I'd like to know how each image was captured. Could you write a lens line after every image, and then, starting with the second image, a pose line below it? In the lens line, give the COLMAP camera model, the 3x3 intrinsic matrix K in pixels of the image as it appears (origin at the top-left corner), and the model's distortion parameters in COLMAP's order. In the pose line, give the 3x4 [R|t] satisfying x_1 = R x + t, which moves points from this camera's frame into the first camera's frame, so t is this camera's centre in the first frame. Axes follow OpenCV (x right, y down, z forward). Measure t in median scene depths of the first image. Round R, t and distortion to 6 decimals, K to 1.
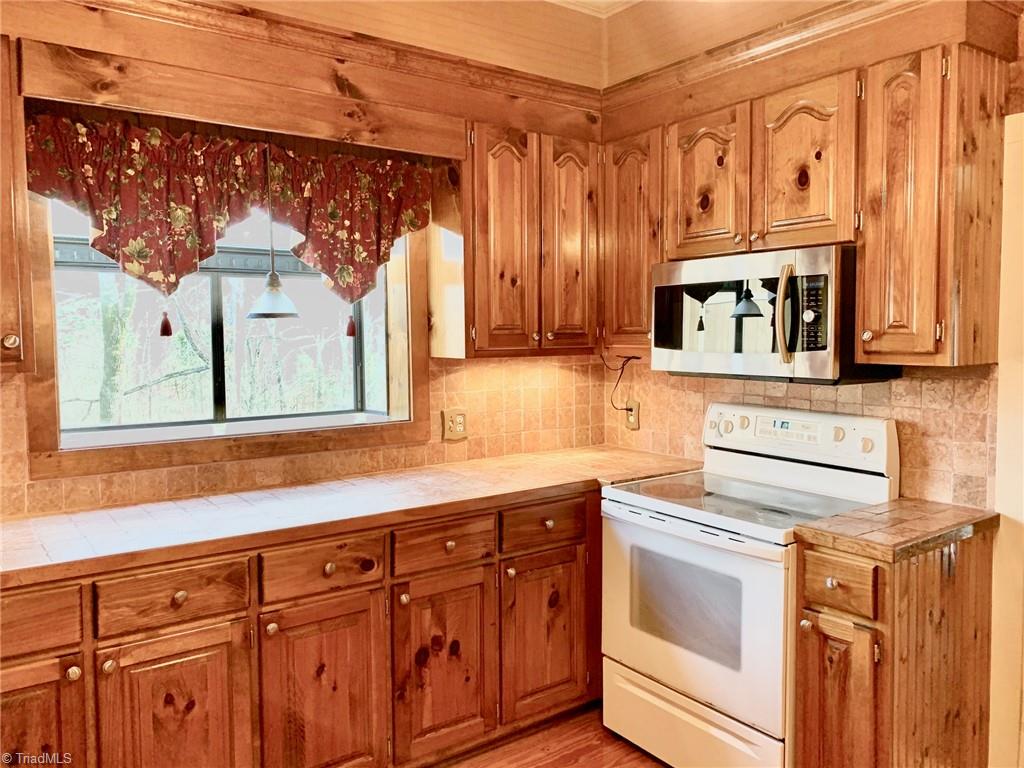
lens RADIAL K [[785.9, 0, 514.3], [0, 785.9, 371.3], [0, 0, 1]] dist [0.058241, -0.091454]
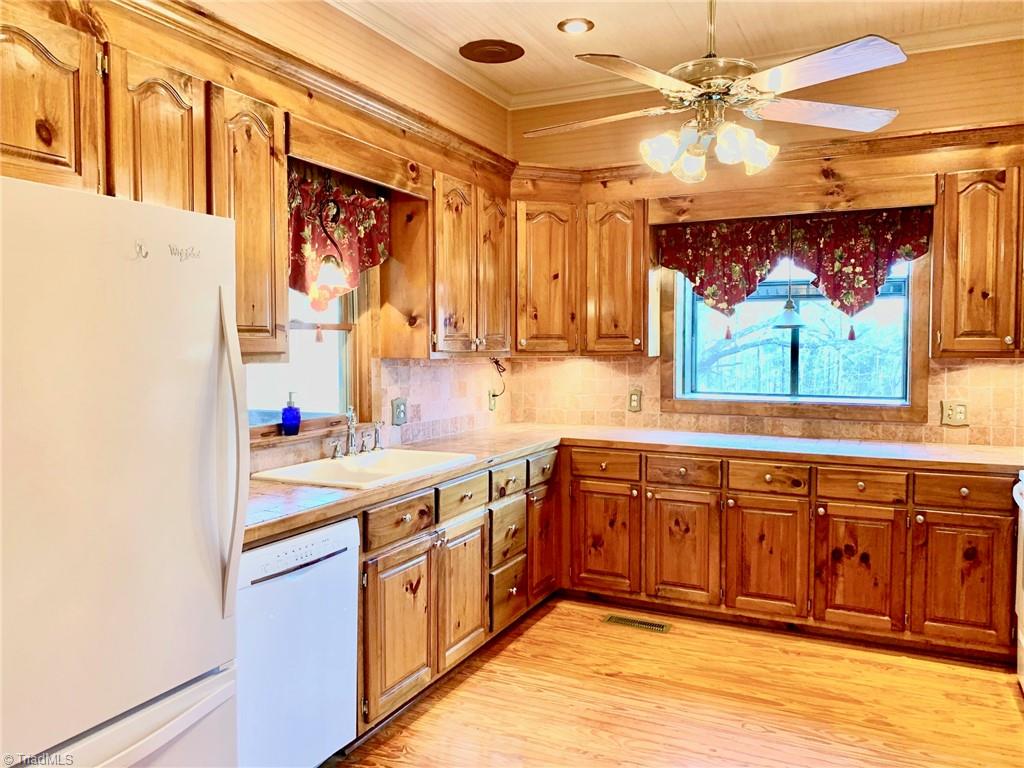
lens RADIAL K [[785.9, 0, 497.1], [0, 785.9, 377.4], [0, 0, 1]] dist [0.058241, -0.091454]
pose [[0.465031, 0.044548, -0.884173, 0.857468], [-0.046994, 0.998567, 0.025595, 0.017944], [0.884046, 0.029648, 0.466458, -0.260766]]
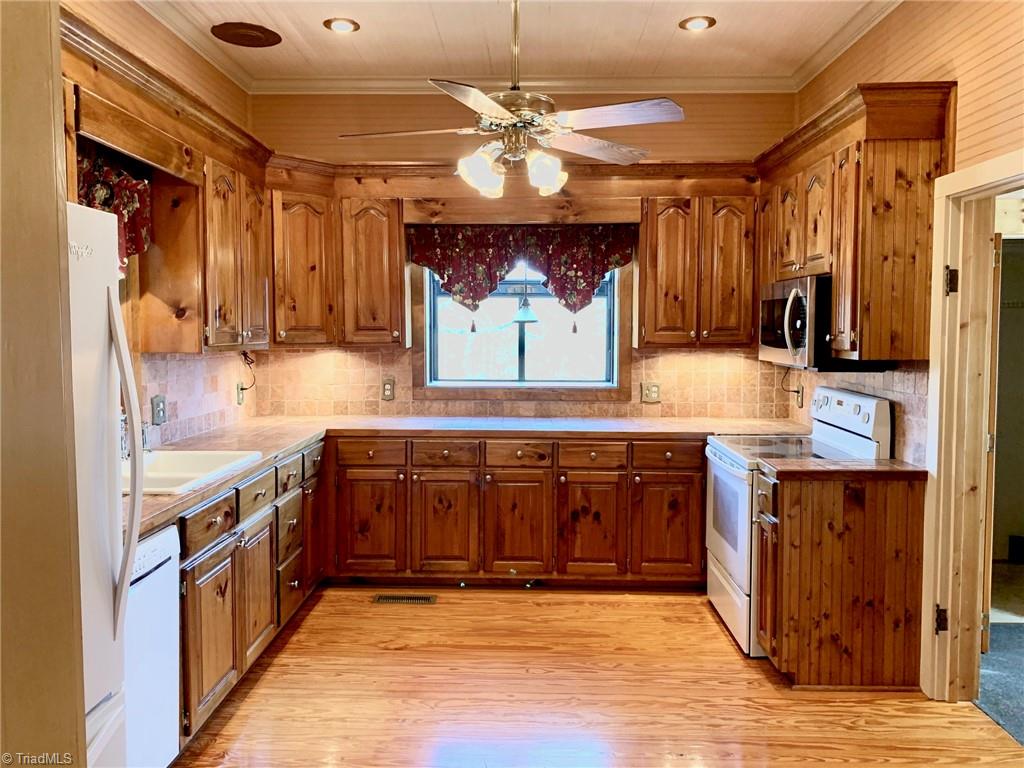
lens RADIAL K [[785.9, 0, 499.4], [0, 785.9, 374.4], [0, 0, 1]] dist [0.058241, -0.091454]
pose [[0.789766, 0.044744, -0.611775, 0.778613], [-0.038577, 0.998985, 0.023264, 0.011506], [0.612195, 0.005227, 0.790690, -0.472224]]
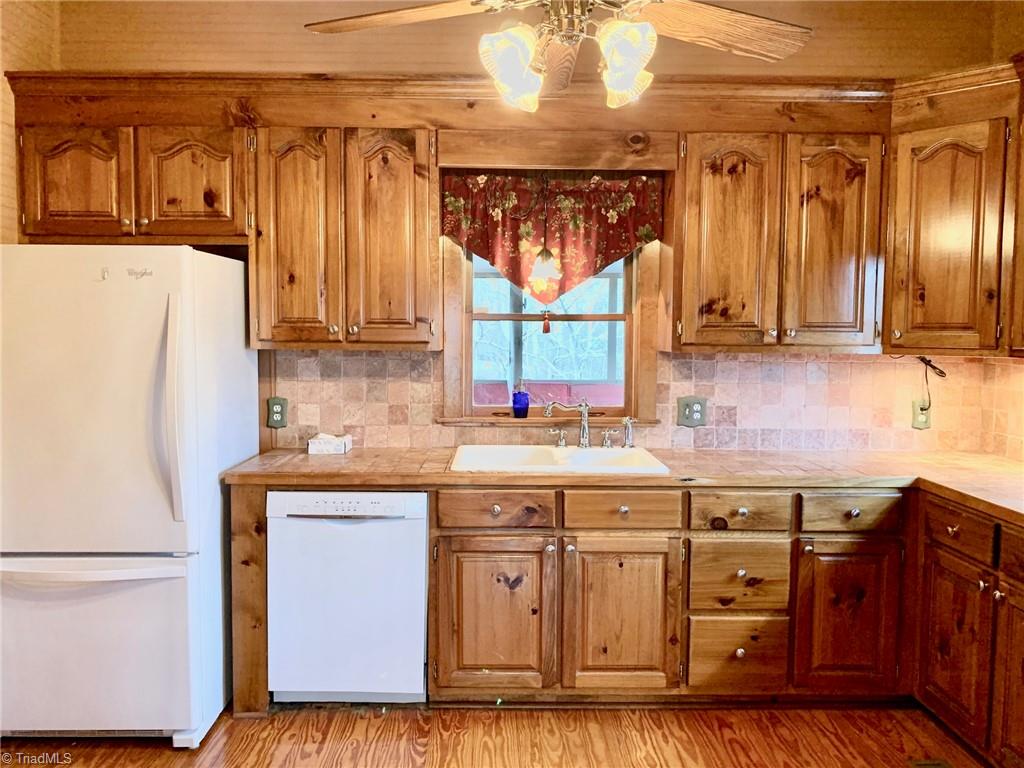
lens RADIAL K [[785.9, 0, 508.2], [0, 785.9, 378.3], [0, 0, 1]] dist [0.058241, -0.091454]
pose [[-0.578034, 0.054284, -0.814205, 0.704511], [-0.043385, 0.994329, 0.097093, -0.042714], [0.814859, 0.091447, -0.572401, 0.805092]]
